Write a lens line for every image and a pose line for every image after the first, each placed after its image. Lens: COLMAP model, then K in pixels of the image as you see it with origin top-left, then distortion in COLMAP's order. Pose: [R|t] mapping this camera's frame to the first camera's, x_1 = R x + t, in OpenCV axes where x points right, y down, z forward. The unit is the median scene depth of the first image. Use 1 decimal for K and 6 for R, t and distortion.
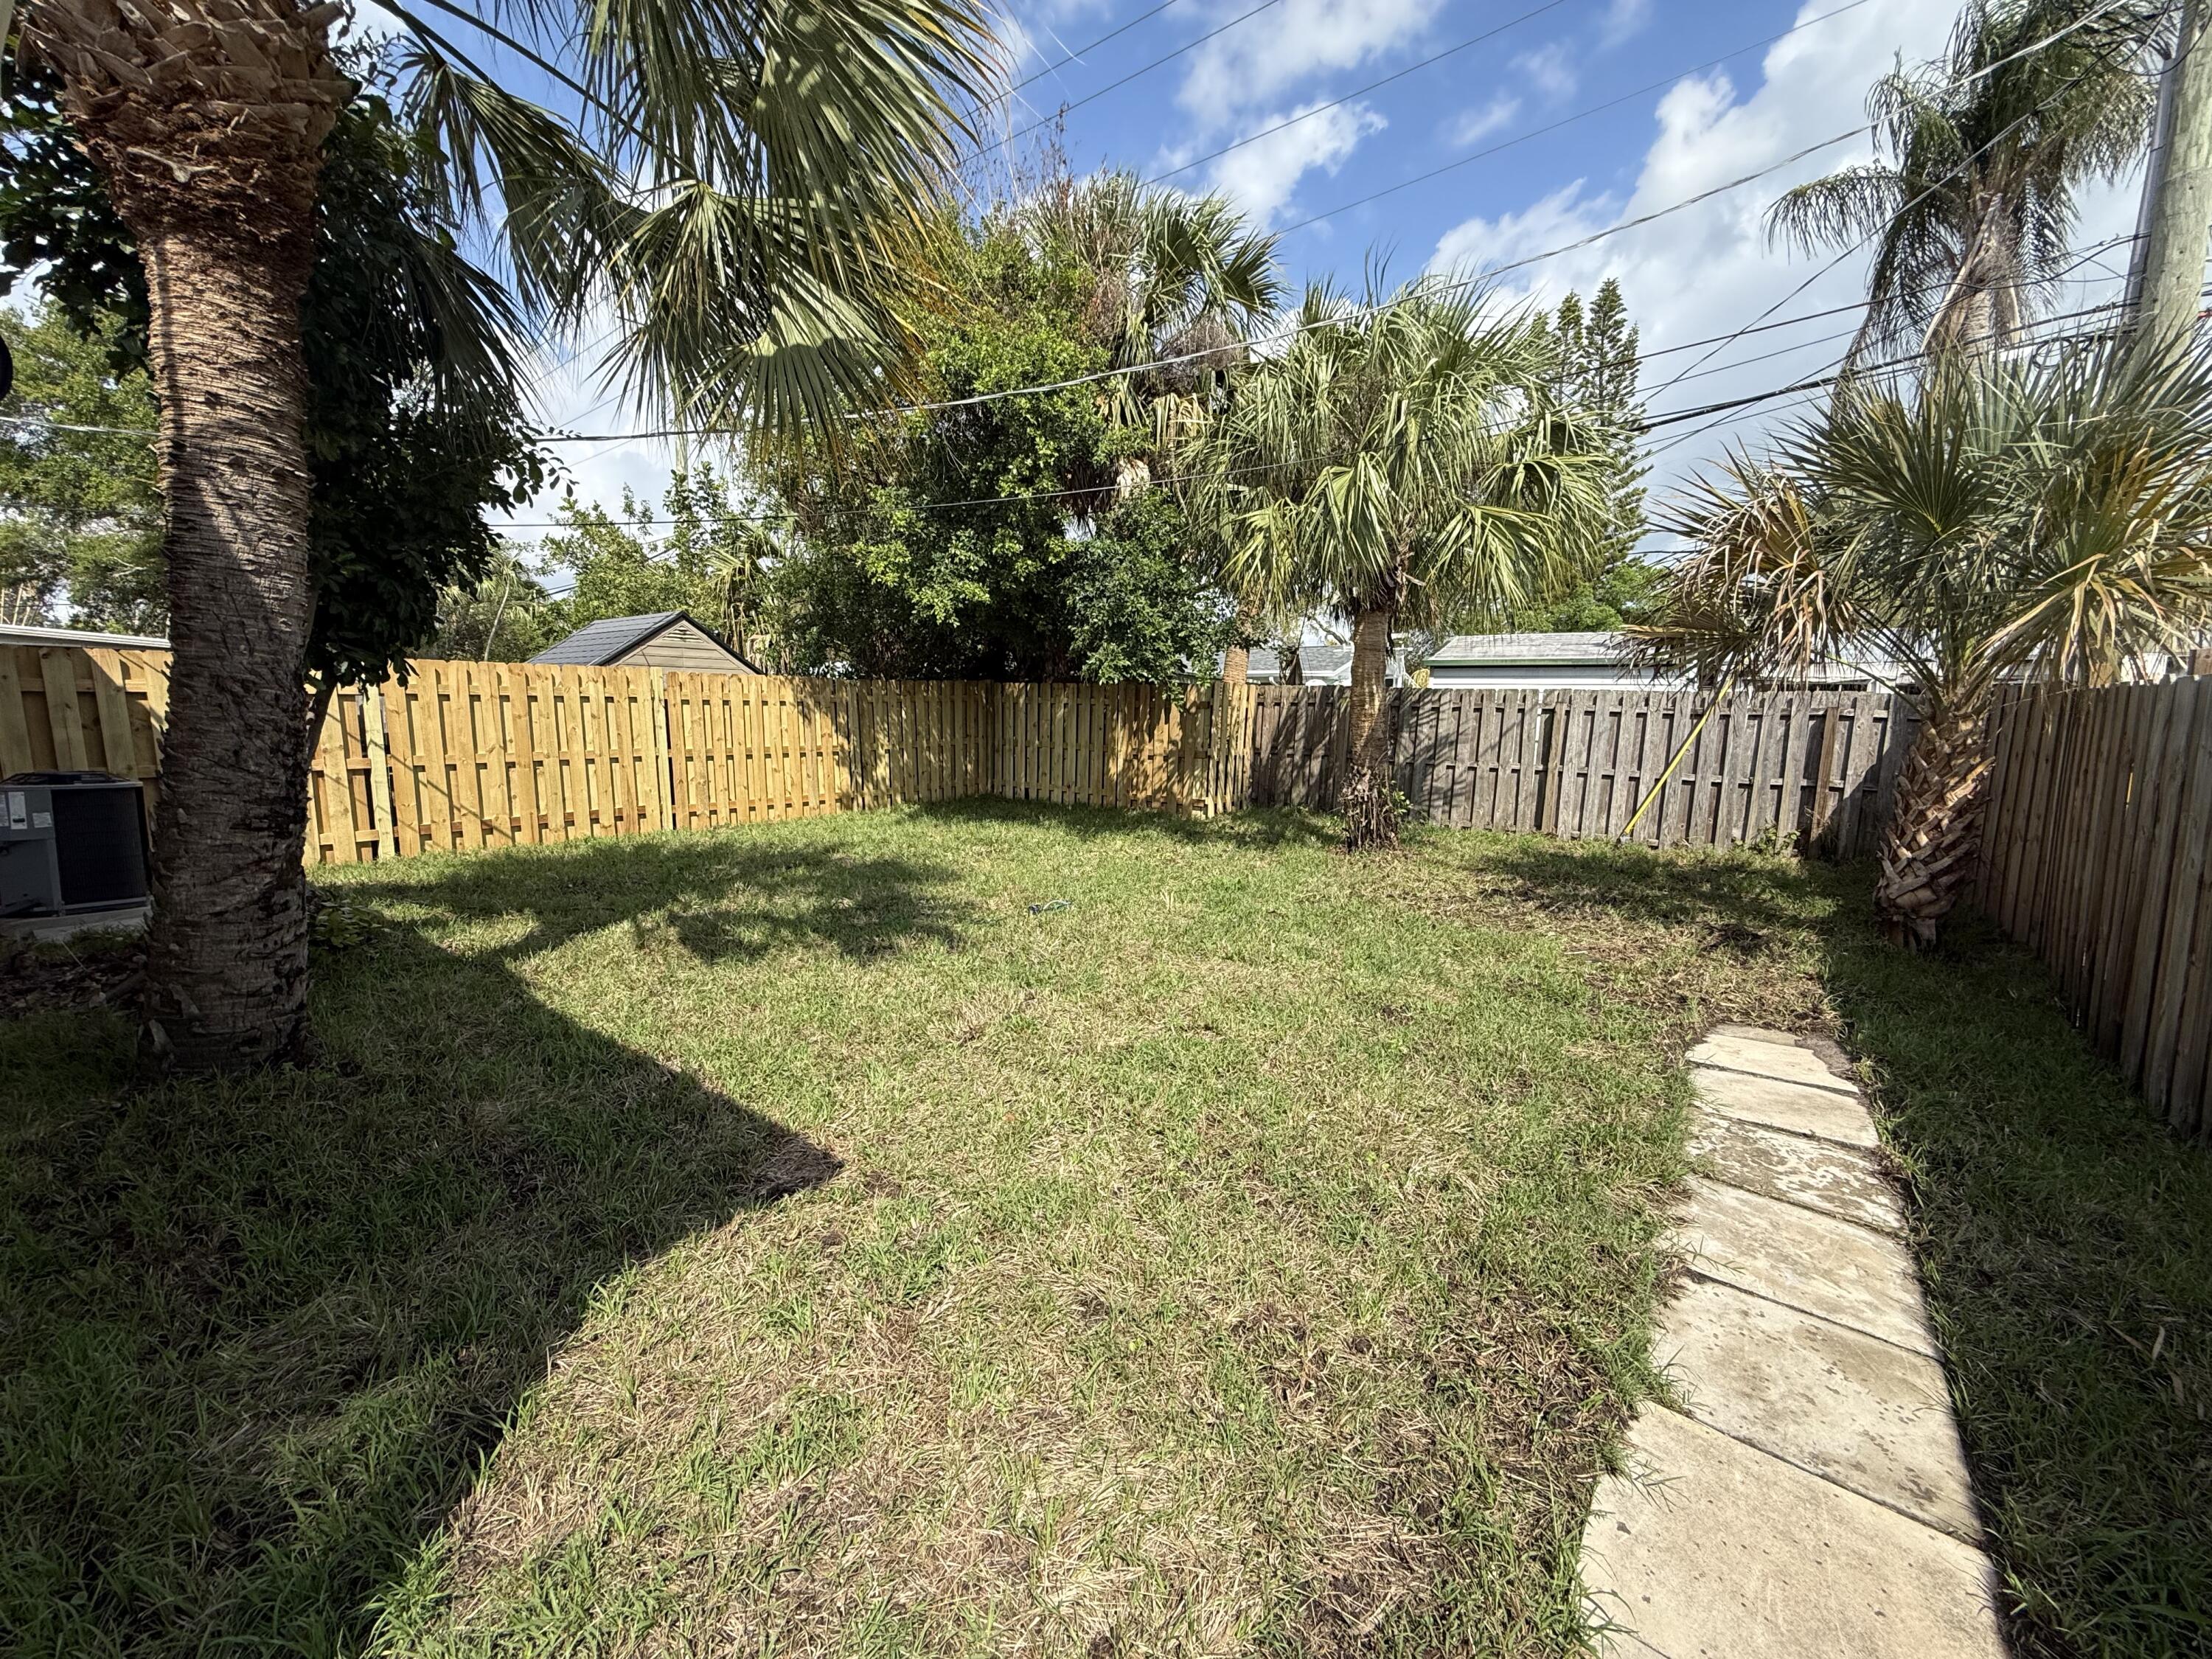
lens RADIAL K [[879.0, 0, 1107.7], [0, 879.0, 830.5], [0, 0, 1]] dist [-0.000143, 0.000563]
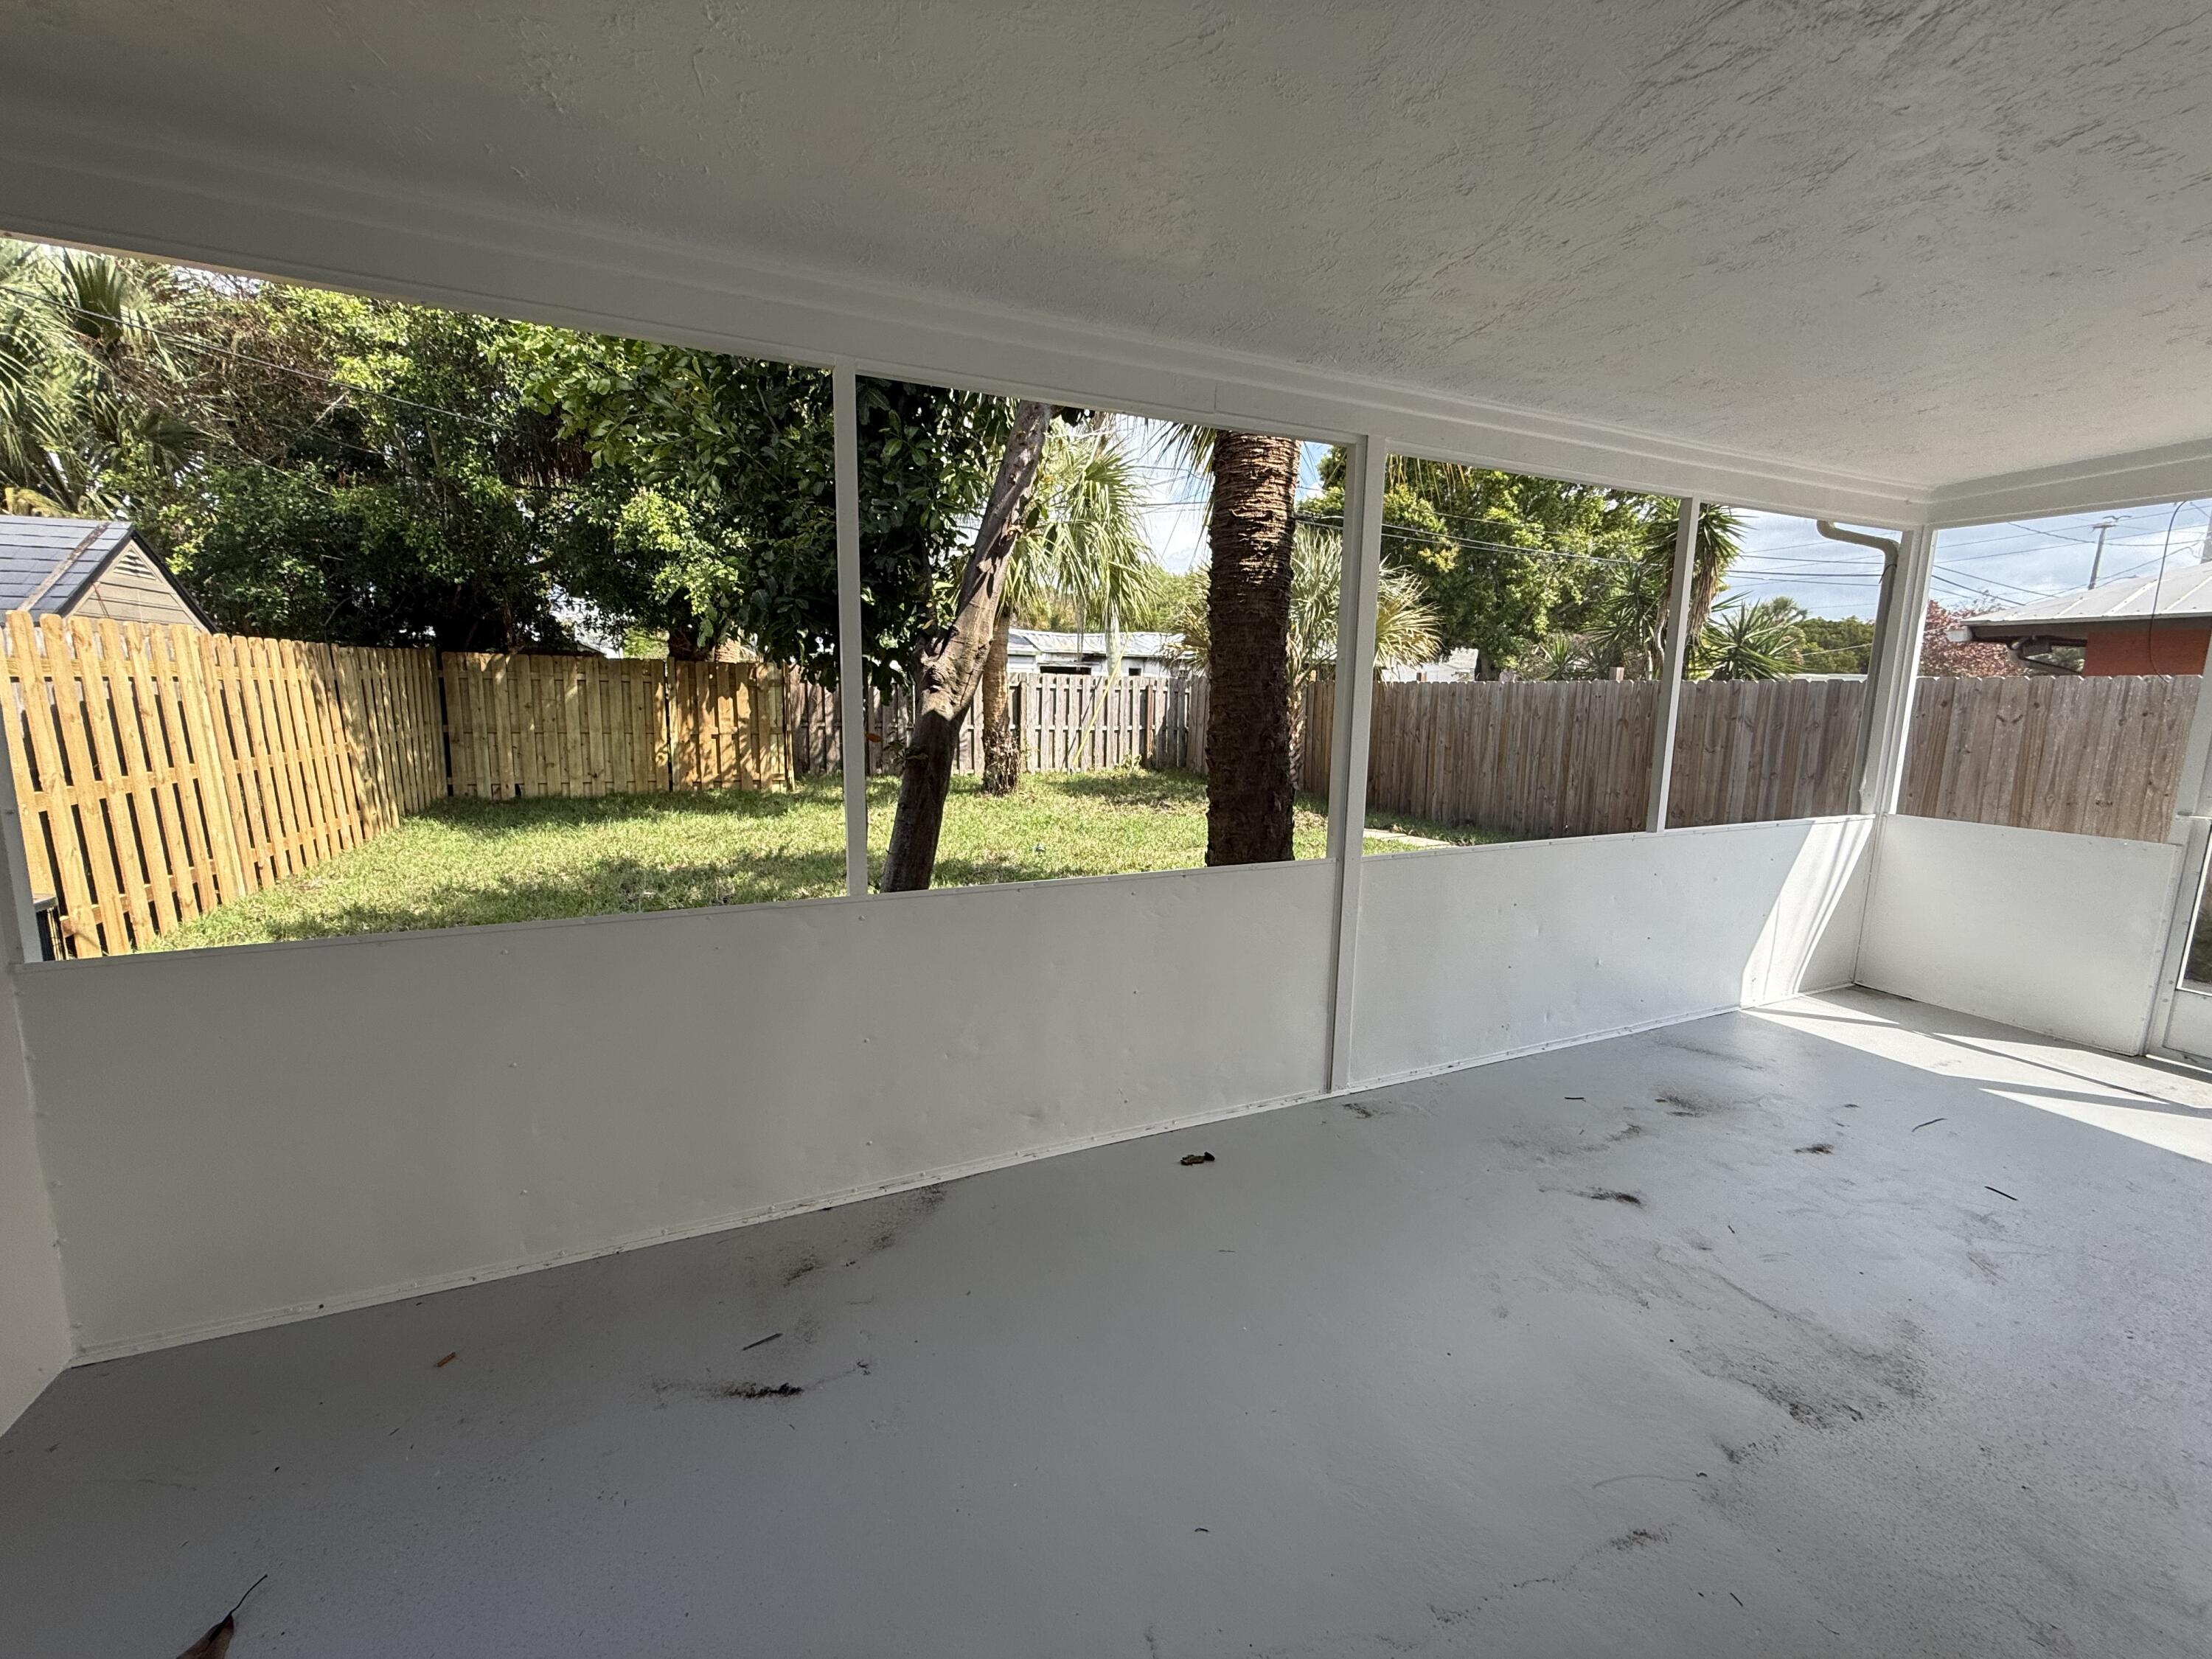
lens RADIAL K [[879.0, 0, 1109.0], [0, 879.0, 840.5], [0, 0, 1]] dist [-0.000143, 0.000563]
pose [[0.457818, -0.161163, 0.874316, -0.642774], [0.114223, 0.985944, 0.121928, -0.039157], [-0.881678, 0.044046, 0.469792, 0.159065]]
